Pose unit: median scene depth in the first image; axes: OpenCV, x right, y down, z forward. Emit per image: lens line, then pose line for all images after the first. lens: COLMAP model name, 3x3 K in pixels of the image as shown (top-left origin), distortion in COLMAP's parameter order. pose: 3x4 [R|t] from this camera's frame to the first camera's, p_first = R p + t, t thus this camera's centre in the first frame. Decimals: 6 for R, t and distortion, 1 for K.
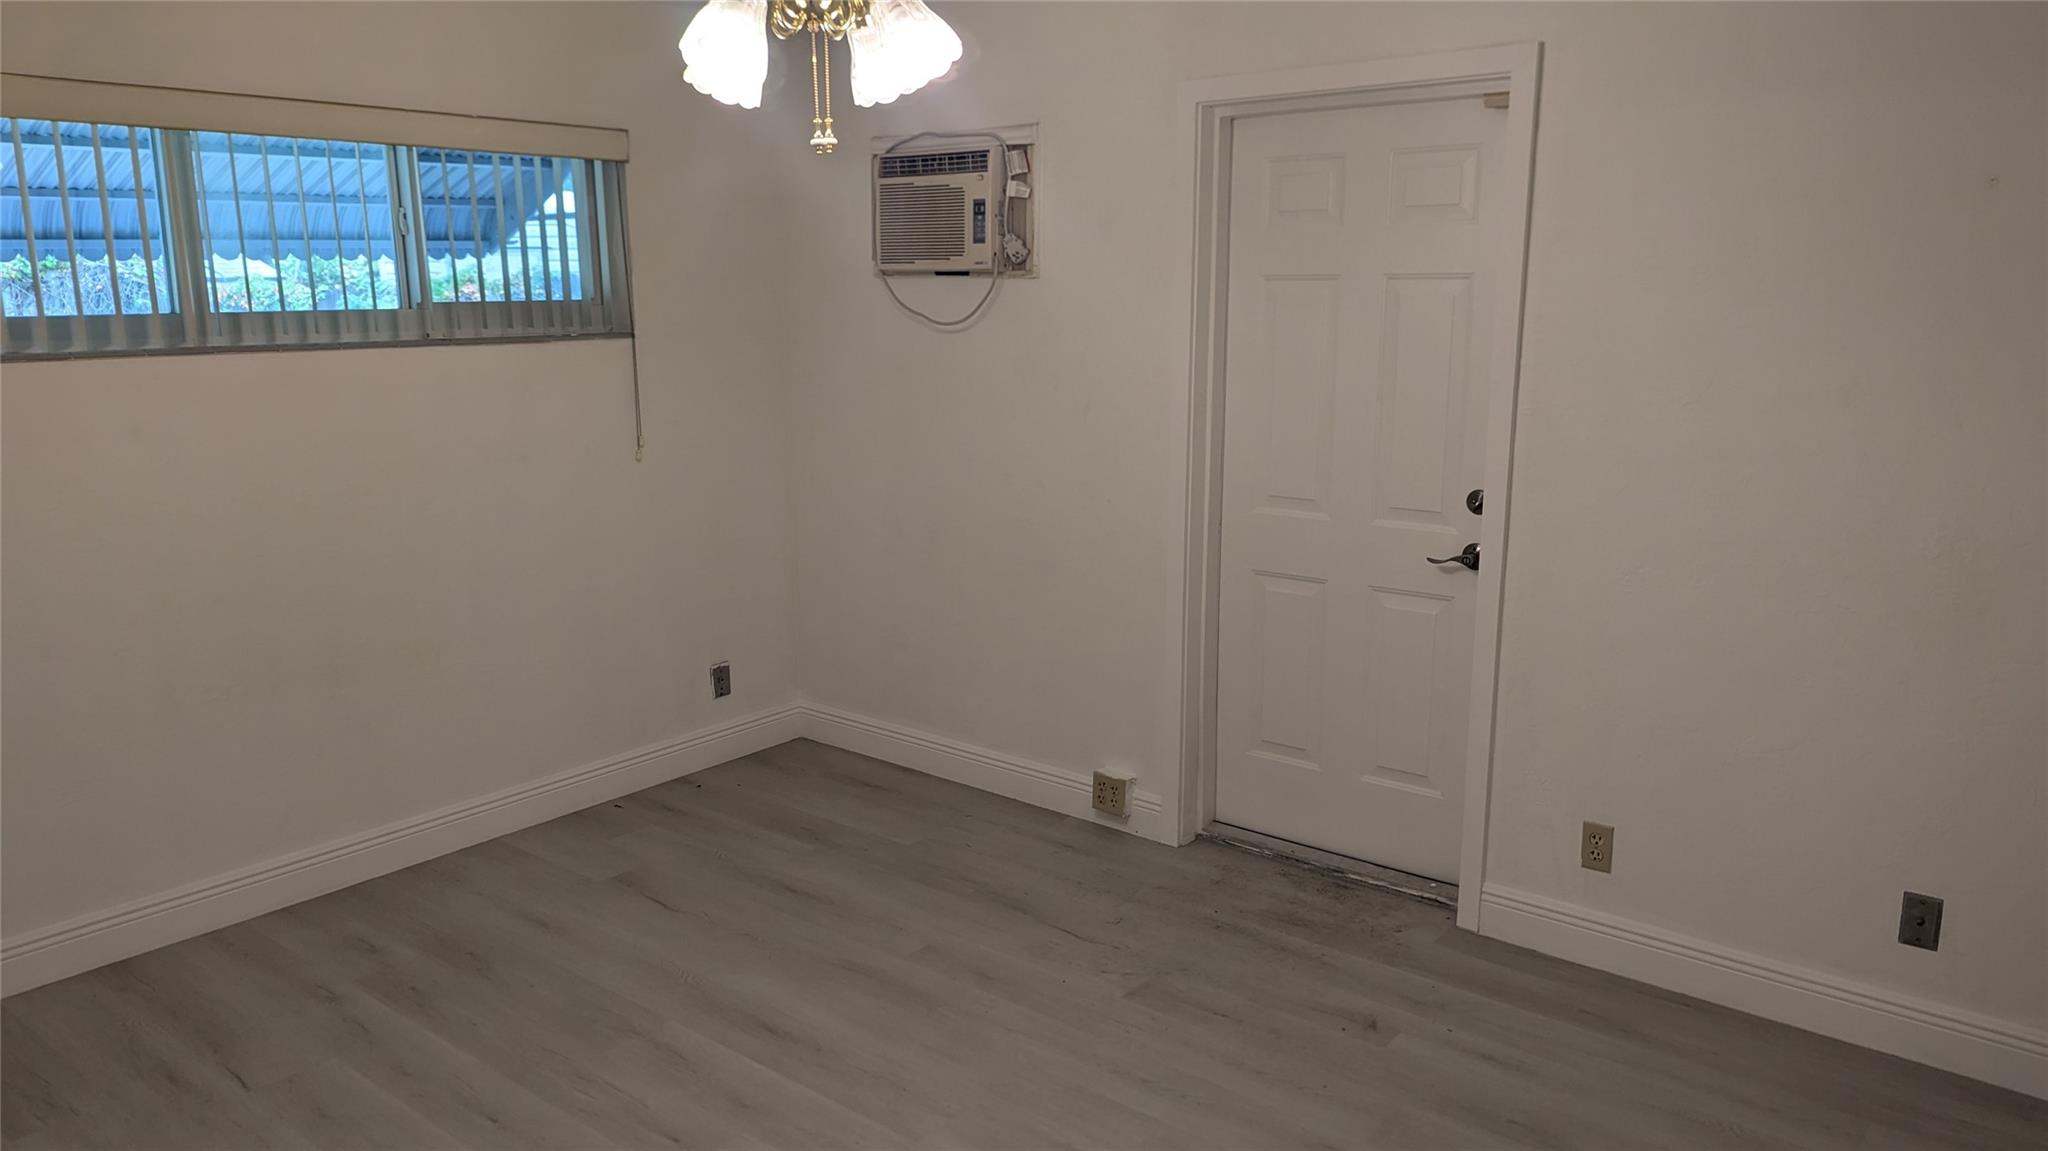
lens RADIAL K [[1447.8, 0, 1024.0], [0, 1447.8, 575.5], [0, 0, 1]] dist [0.050132, -0.000192]
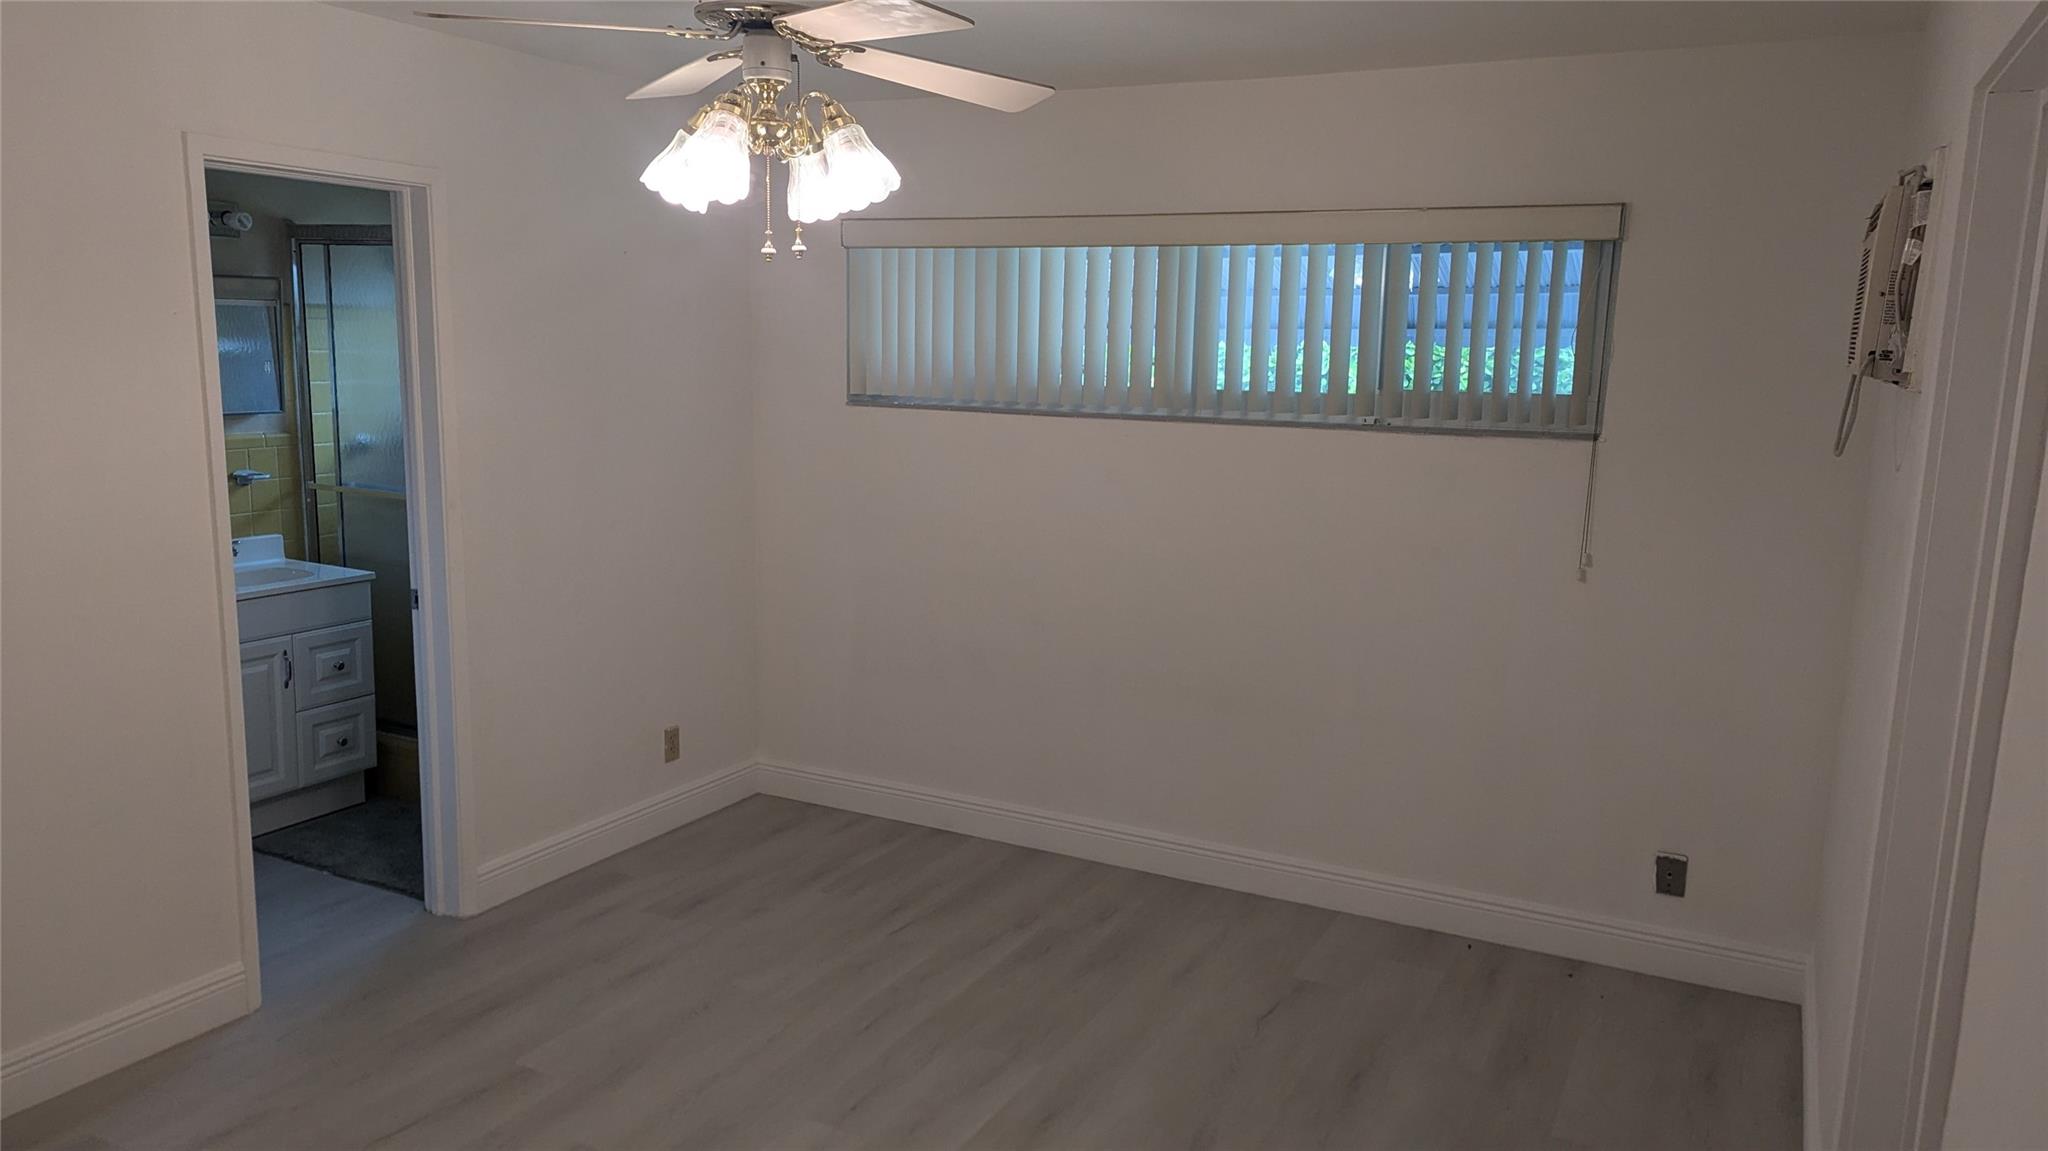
lens RADIAL K [[1447.8, 0, 1024.0], [0, 1447.8, 575.5], [0, 0, 1]] dist [0.050132, -0.000192]
pose [[0.209416, 0.172452, -0.962500, 0.554565], [-0.219644, 0.967467, 0.125553, -0.131563], [0.952839, 0.185115, 0.240481, 0.526965]]
